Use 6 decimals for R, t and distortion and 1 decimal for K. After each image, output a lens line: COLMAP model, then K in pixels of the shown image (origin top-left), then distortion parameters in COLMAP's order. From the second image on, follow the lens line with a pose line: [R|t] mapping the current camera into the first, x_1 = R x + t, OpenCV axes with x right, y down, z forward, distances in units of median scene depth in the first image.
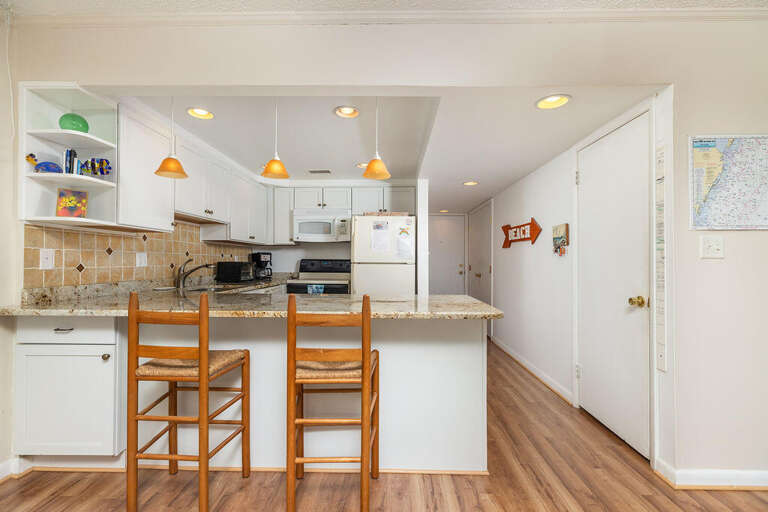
lens RADIAL K [[340.7, 0, 387.1], [0, 340.7, 257.6], [0, 0, 1]] dist [-0.002704, -0.001225]
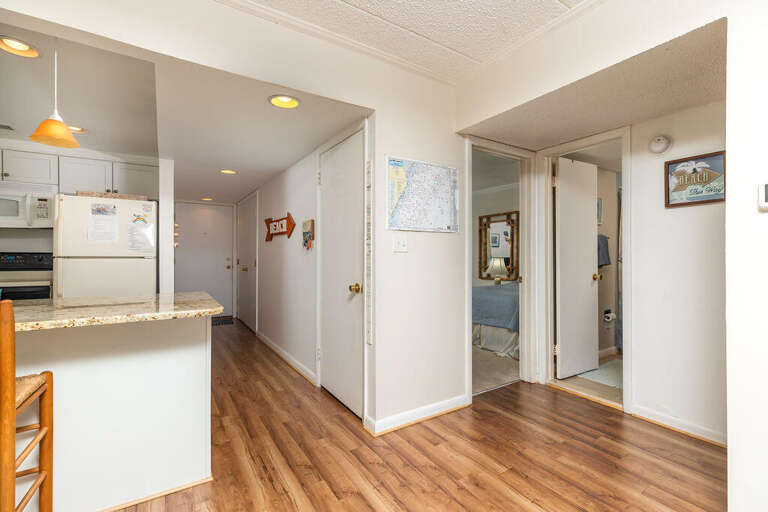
lens RADIAL K [[340.7, 0, 387.7], [0, 340.7, 255.3], [0, 0, 1]] dist [-0.002704, -0.001225]
pose [[0.826914, -0.002041, 0.562325, 0.121545], [-0.004831, 0.999931, 0.010733, 0.000430], [-0.562308, -0.011591, 0.826847, -0.034780]]
